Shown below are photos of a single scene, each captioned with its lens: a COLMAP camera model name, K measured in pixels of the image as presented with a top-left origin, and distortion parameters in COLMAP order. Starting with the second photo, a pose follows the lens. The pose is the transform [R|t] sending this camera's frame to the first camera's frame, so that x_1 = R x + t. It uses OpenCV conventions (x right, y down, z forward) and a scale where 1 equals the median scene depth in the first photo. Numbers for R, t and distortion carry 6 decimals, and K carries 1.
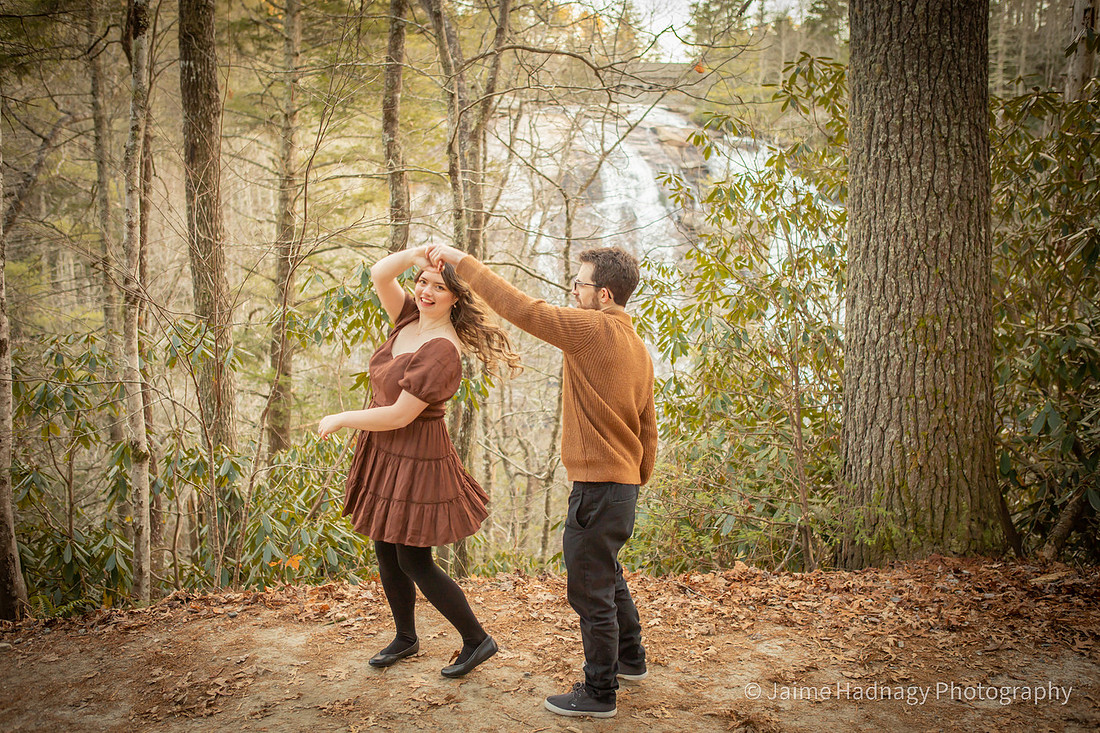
lens RADIAL K [[1053.0, 0, 550.0], [0, 1053.0, 366.5], [0, 0, 1]] dist [-0.075985, 0.102205]
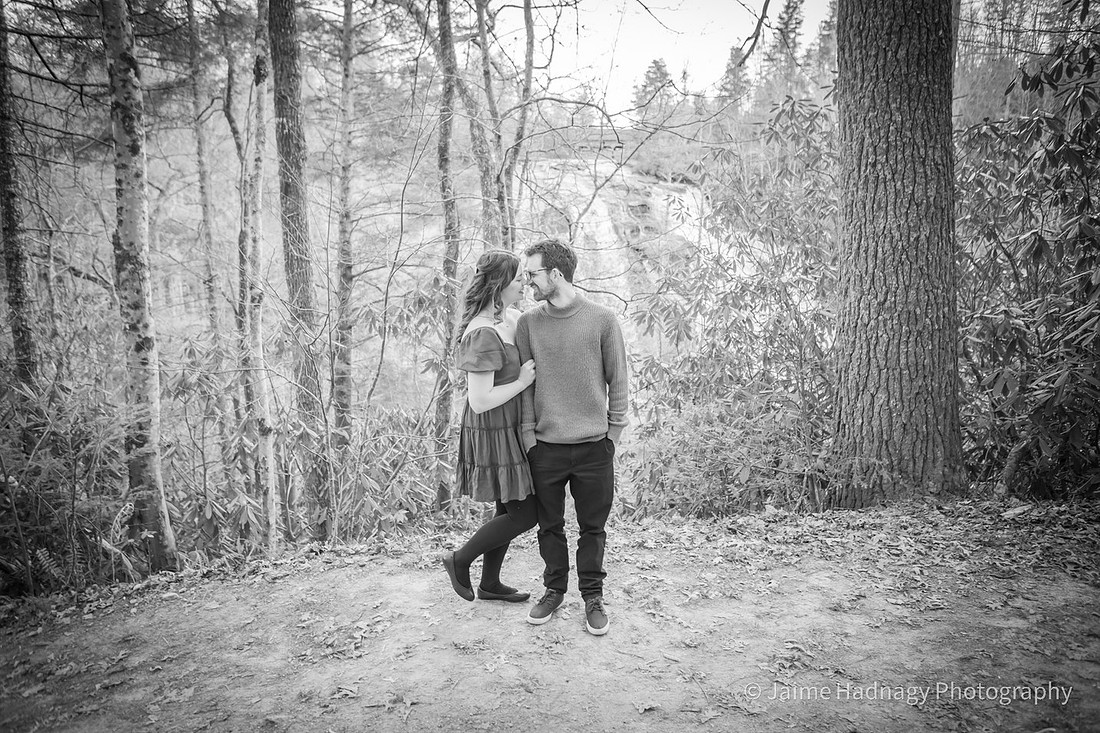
lens RADIAL K [[774.7, 0, 550.0], [0, 774.7, 366.5], [0, 0, 1]] dist [-0.106416, 0.078006]
pose [[0.999517, -0.020674, 0.023215, -0.079374], [0.020312, 0.999670, 0.015729, 0.004120], [-0.023533, -0.015249, 0.999607, 0.100195]]
